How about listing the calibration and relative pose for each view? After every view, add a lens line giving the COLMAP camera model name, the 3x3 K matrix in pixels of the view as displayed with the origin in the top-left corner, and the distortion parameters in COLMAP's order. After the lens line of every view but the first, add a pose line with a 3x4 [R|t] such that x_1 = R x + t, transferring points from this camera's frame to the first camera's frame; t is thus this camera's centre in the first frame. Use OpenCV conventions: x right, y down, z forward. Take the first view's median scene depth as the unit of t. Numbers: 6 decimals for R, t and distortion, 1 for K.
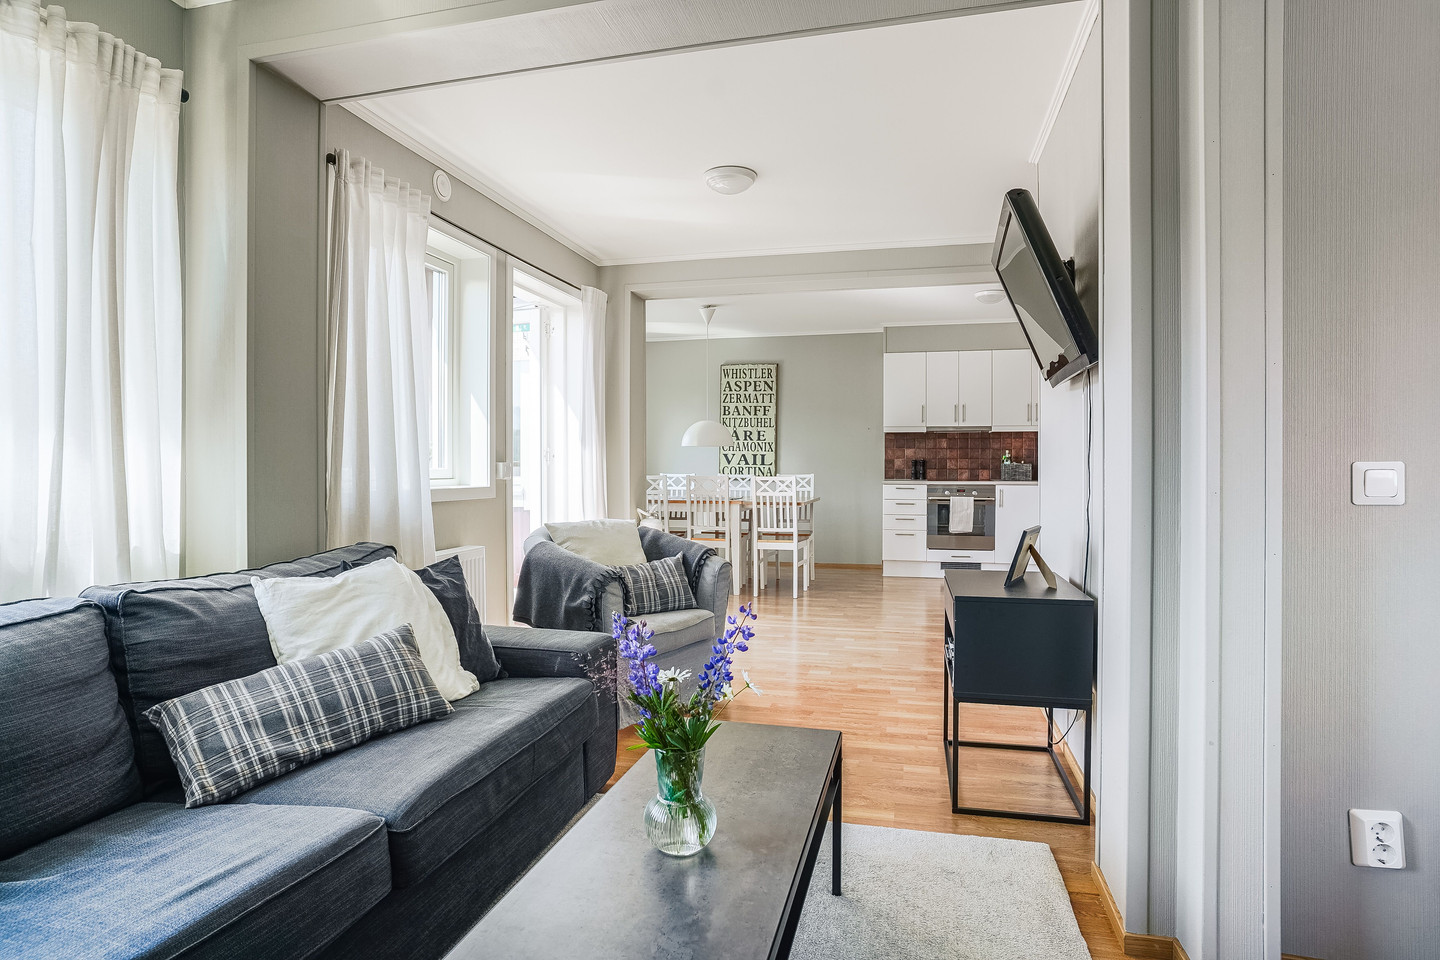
lens RADIAL K [[784.9, 0, 720.0], [0, 784.9, 480.0], [0, 0, 1]] dist [-0.000186, -0.000039]
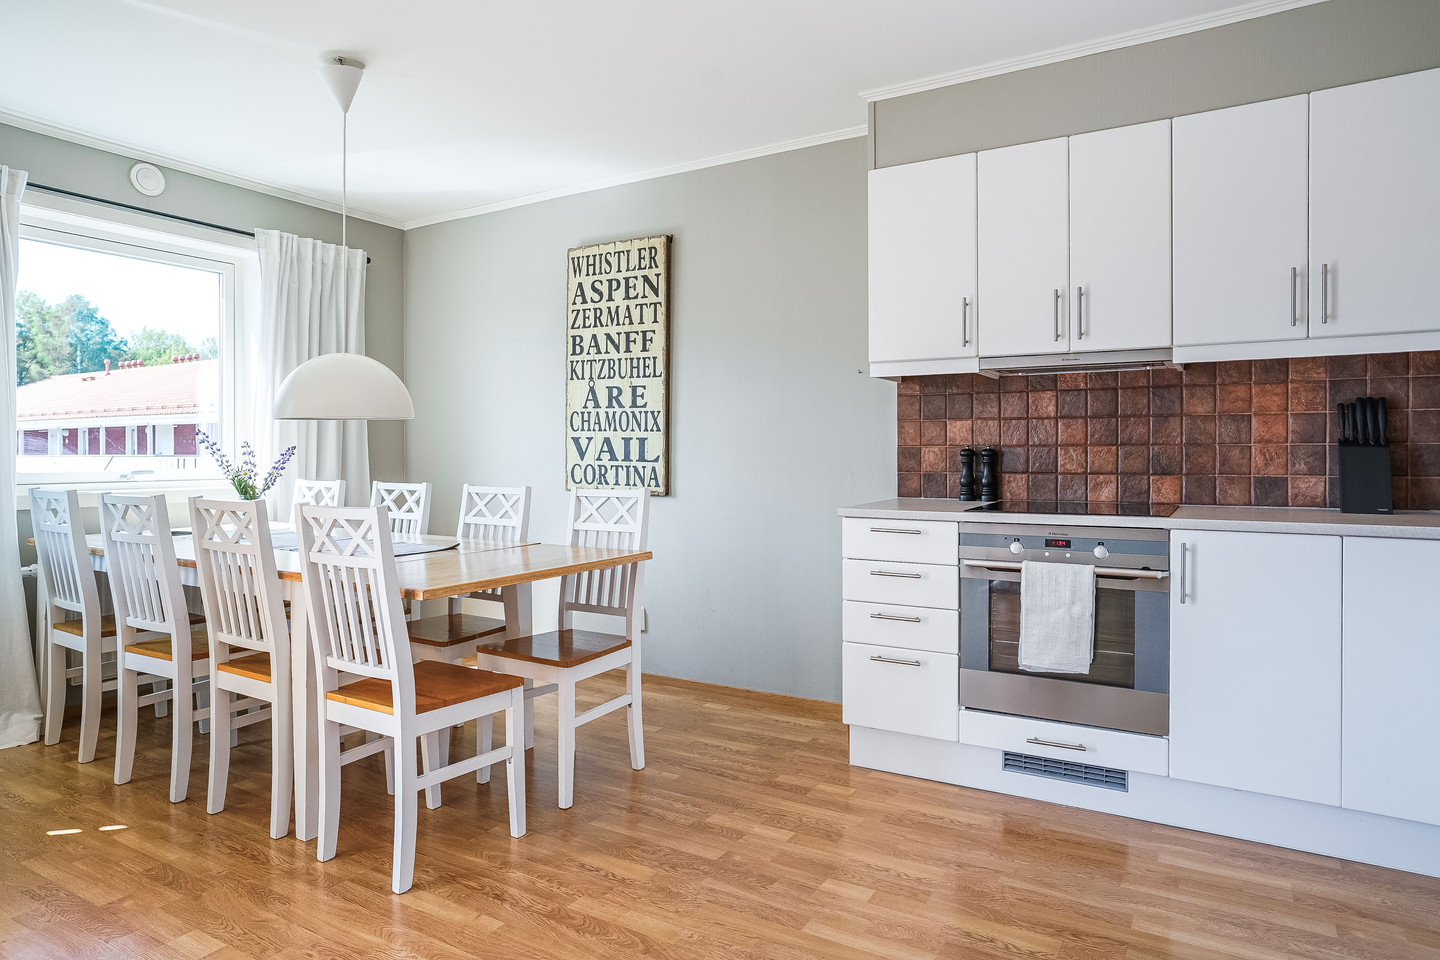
lens RADIAL K [[860.1, 0, 719.5], [0, 860.1, 456.1], [0, 0, 1]] dist [0.002033, 0.001789]
pose [[0.951555, -0.000702, -0.307477, 0.250130], [-0.004532, 0.999857, -0.016311, -0.014255], [0.307444, 0.016914, 0.951416, 0.542957]]
